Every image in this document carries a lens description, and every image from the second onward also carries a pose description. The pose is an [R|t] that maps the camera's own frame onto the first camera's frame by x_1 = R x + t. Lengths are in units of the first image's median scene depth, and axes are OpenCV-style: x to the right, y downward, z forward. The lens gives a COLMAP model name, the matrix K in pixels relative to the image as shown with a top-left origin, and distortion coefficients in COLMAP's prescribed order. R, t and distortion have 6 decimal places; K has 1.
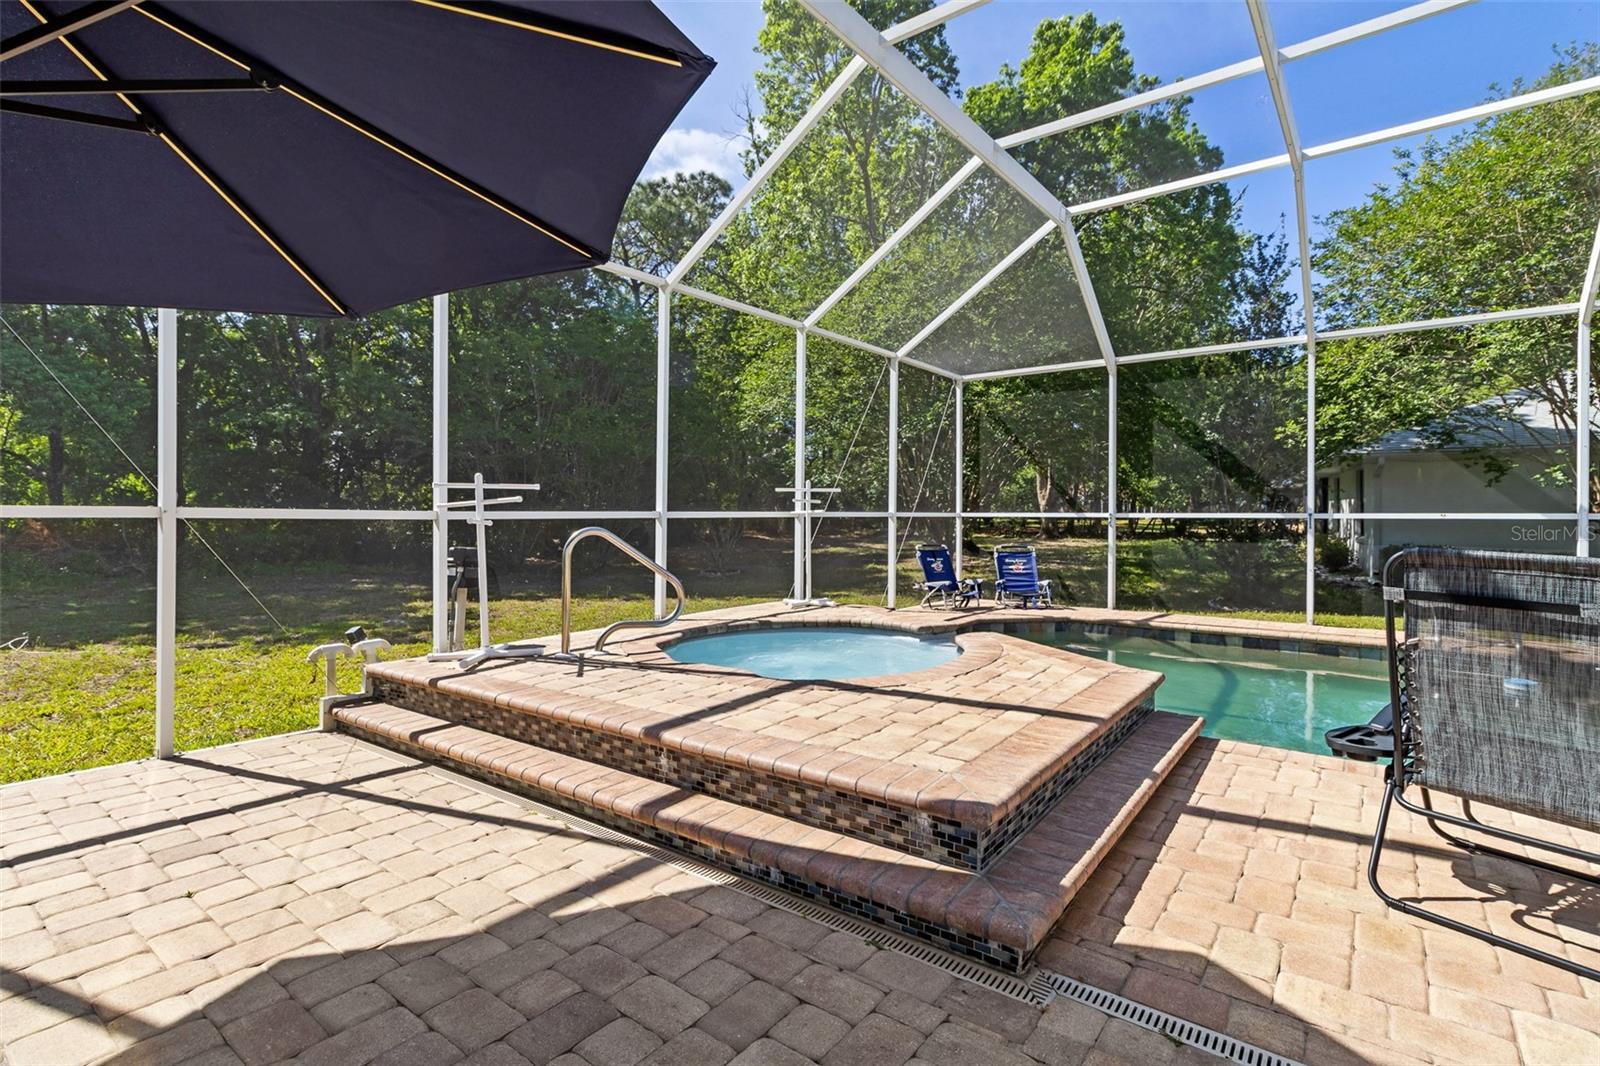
lens RADIAL K [[759.3, 0, 792.9], [0, 759.3, 524.5], [0, 0, 1]] dist [0.000055, 0.000026]
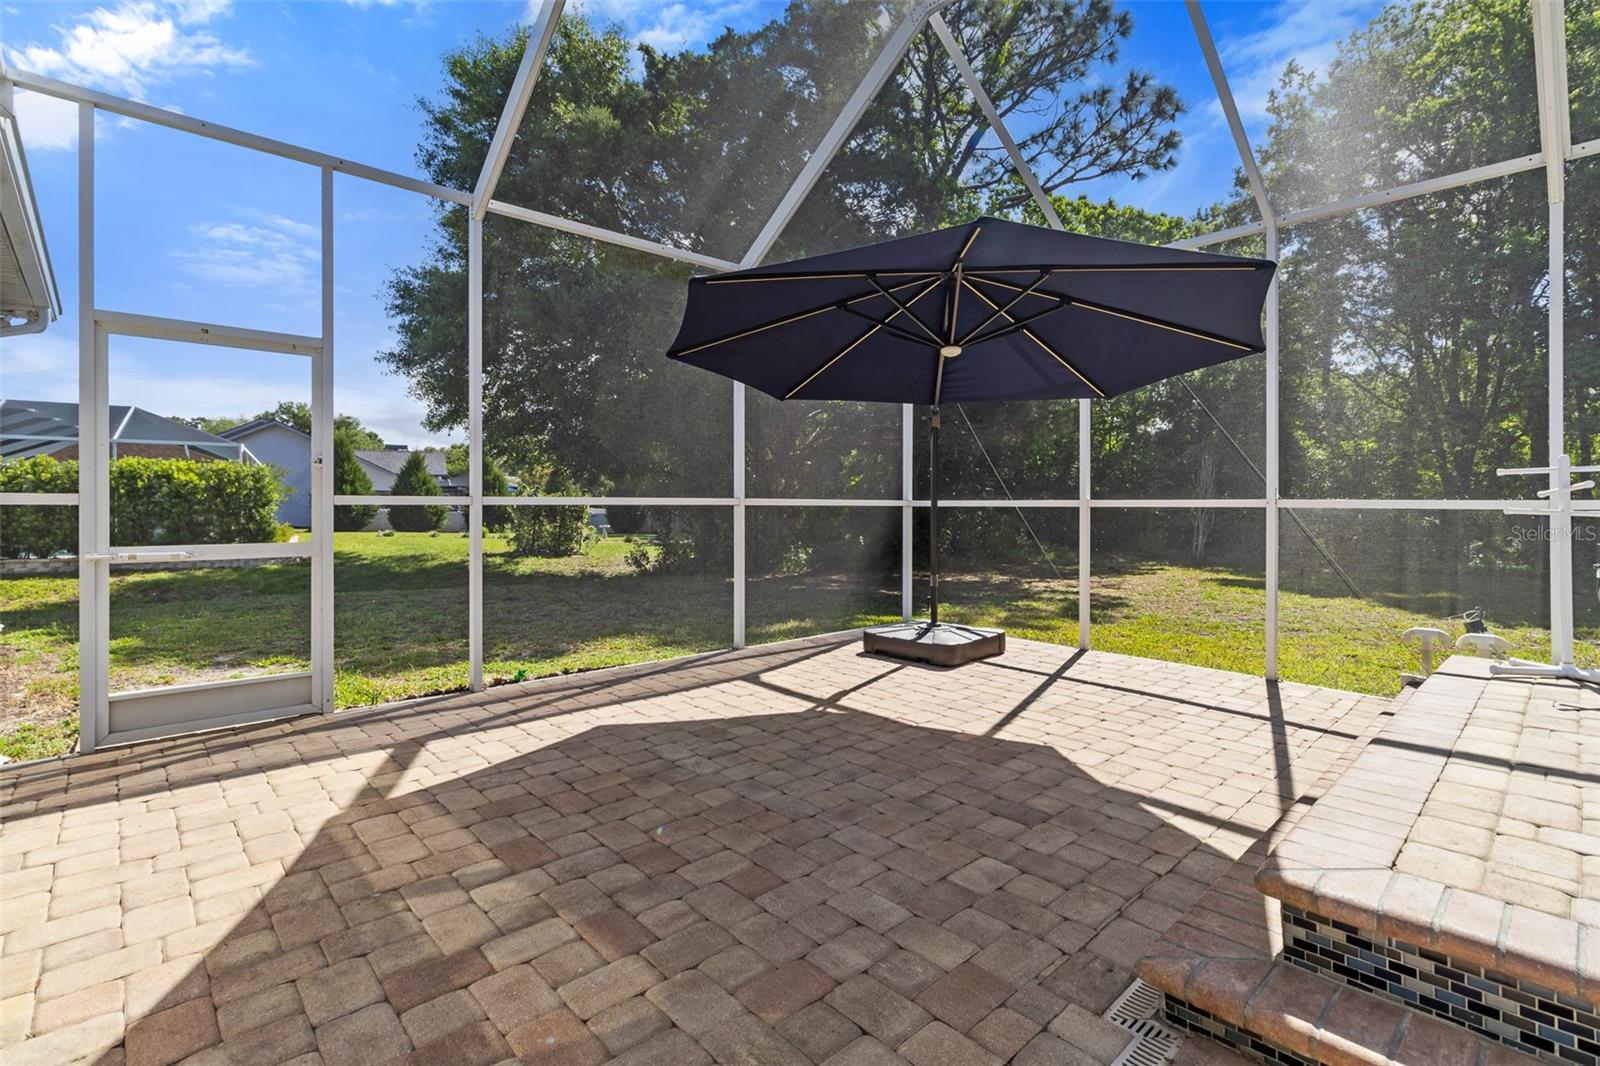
lens RADIAL K [[742.8, 0, 802.8], [0, 742.8, 500.3], [0, 0, 1]] dist [0.000929, 0.000154]
pose [[-0.161854, -0.002349, -0.986812, 1.096292], [-0.010900, 0.999940, -0.000592, -0.014830], [0.986755, 0.010660, -0.161870, 0.628612]]
